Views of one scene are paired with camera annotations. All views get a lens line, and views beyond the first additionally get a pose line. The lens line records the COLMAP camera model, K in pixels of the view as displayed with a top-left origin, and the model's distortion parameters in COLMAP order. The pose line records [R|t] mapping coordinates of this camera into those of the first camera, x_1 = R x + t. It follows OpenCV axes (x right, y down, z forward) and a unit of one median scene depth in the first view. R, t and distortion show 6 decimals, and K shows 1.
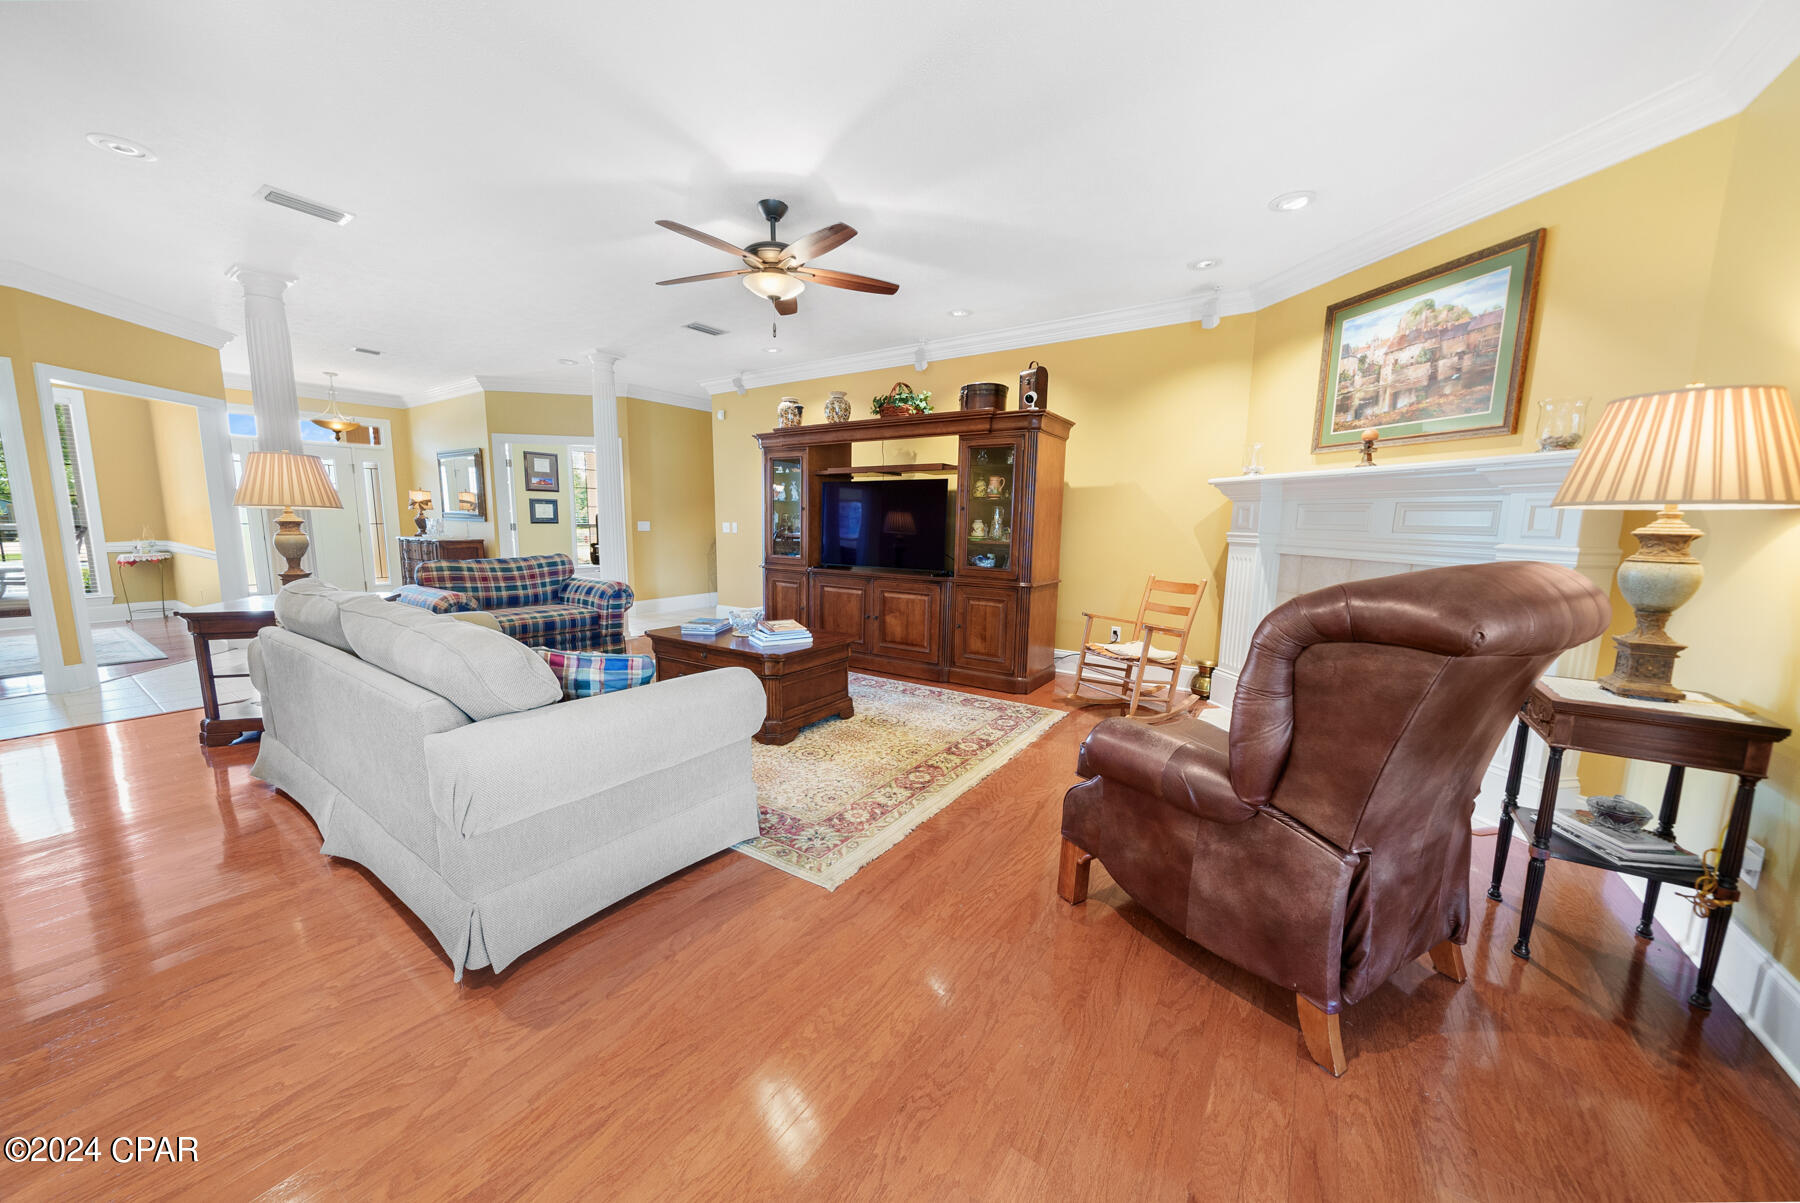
lens RADIAL K [[630.3, 0, 889.8], [0, 630.3, 603.0], [0, 0, 1]] dist [-0.001998, -0.000077]
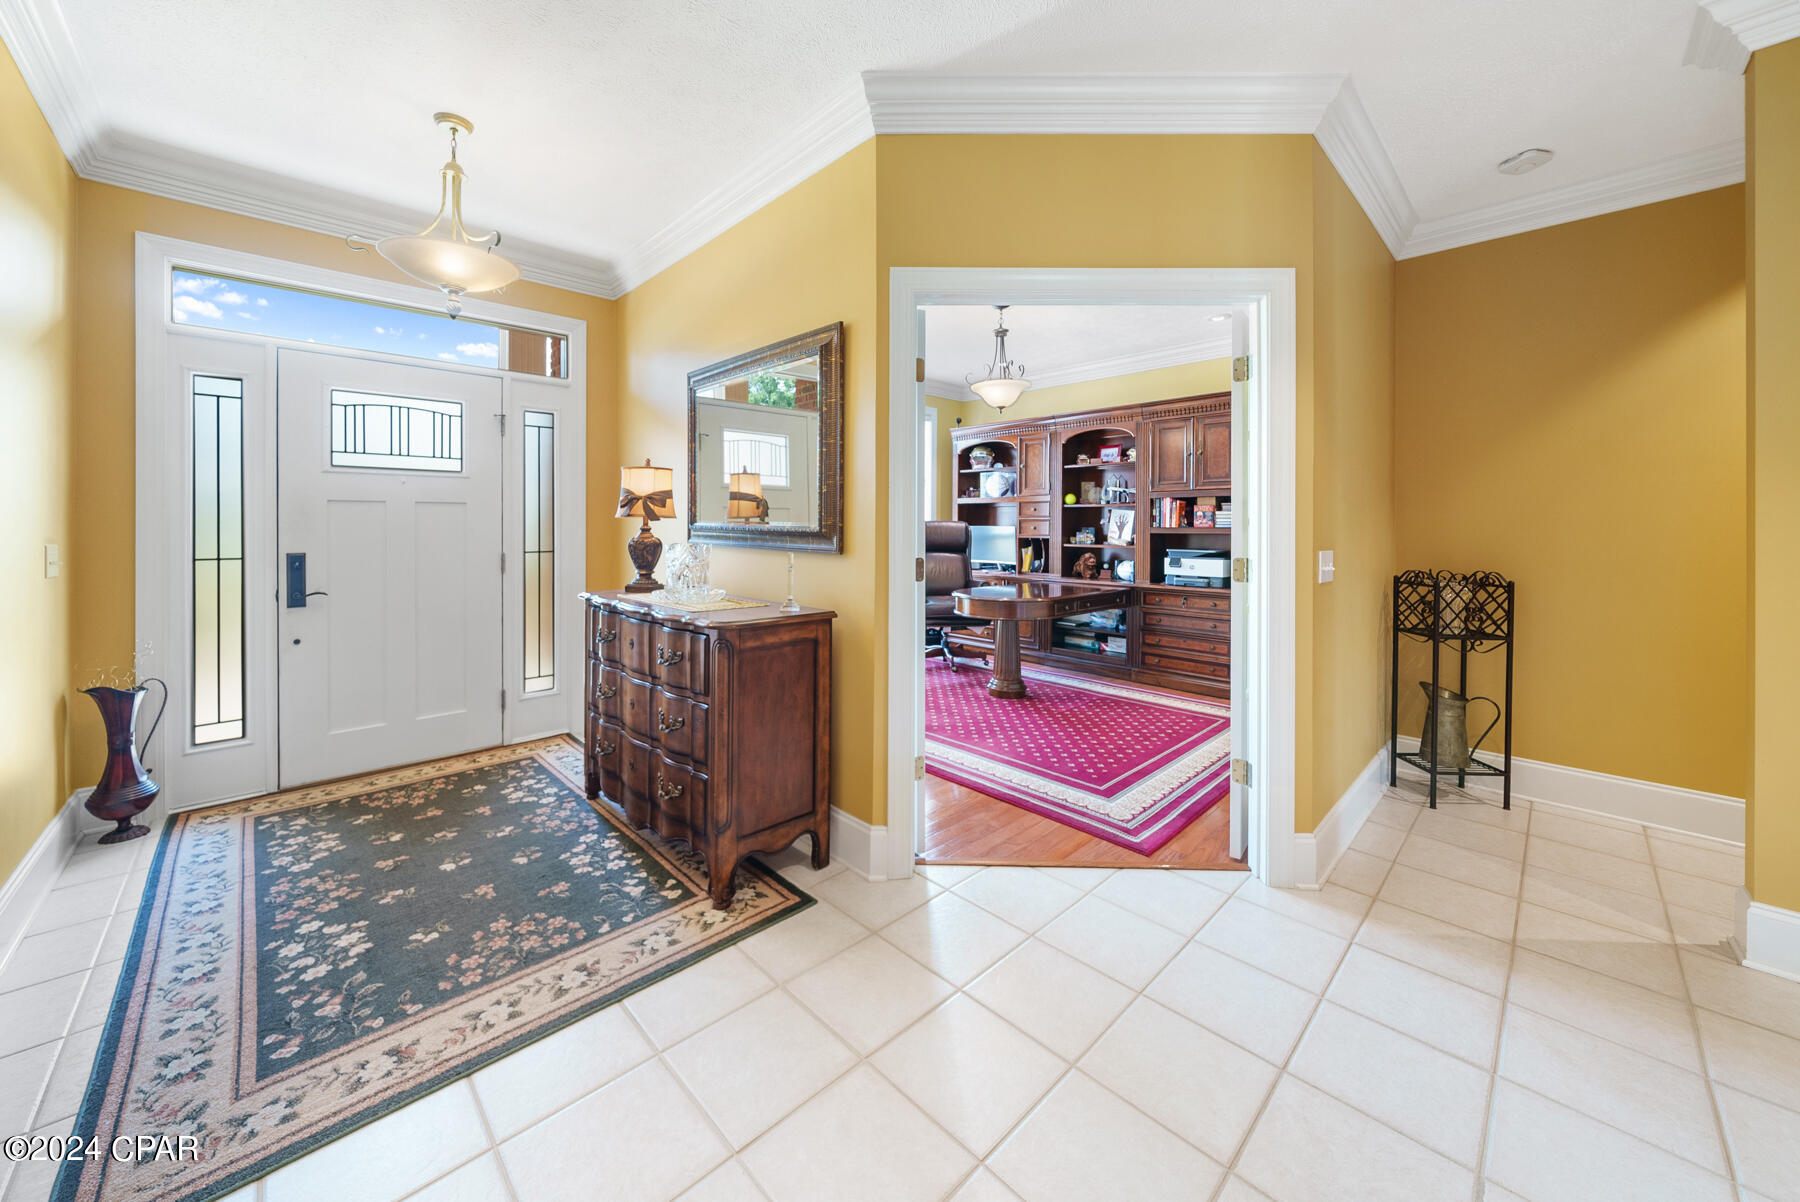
lens RADIAL K [[630.3, 0, 892.1], [0, 630.3, 516.1], [0, 0, 1]] dist [-0.001998, -0.000077]
pose [[0.982887, -0.010844, -0.183890, -1.540884], [-0.014264, 0.990788, -0.134667, -0.292583], [0.183656, 0.134986, 0.973678, 1.920843]]
